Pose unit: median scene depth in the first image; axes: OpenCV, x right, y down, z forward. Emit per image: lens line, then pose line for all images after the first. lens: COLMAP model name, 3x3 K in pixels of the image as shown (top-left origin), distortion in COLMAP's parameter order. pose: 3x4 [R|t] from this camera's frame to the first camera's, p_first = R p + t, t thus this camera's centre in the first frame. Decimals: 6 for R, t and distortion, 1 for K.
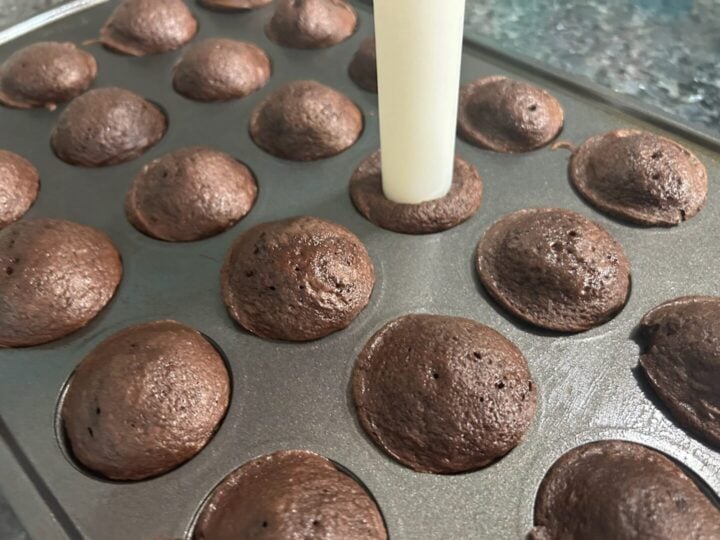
lens RADIAL K [[581.4, 0, 356.1], [0, 581.4, 270.3], [0, 0, 1]] dist [-0.008118, -0.005973]
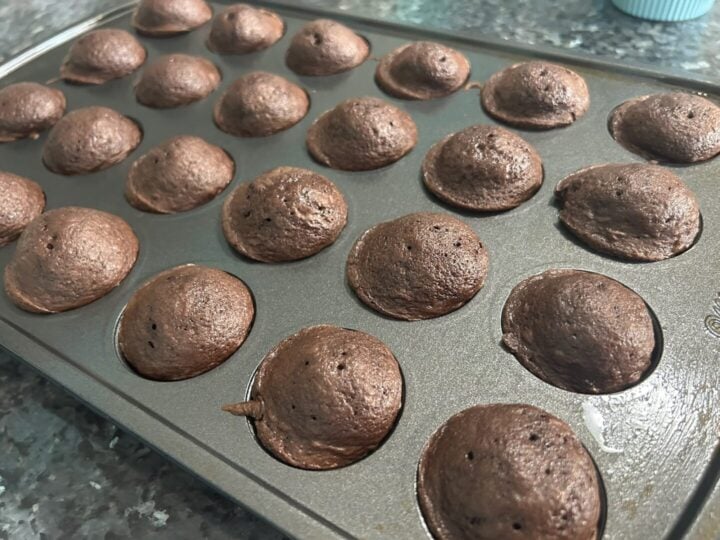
lens RADIAL K [[560.1, 0, 362.7], [0, 560.1, 269.8], [0, 0, 1]] dist [0.004886, -0.014776]
pose [[0.976220, -0.199599, 0.084587, -0.057149], [0.202053, 0.979140, -0.021435, 0.165086], [-0.078544, 0.038017, 0.996186, -0.170947]]
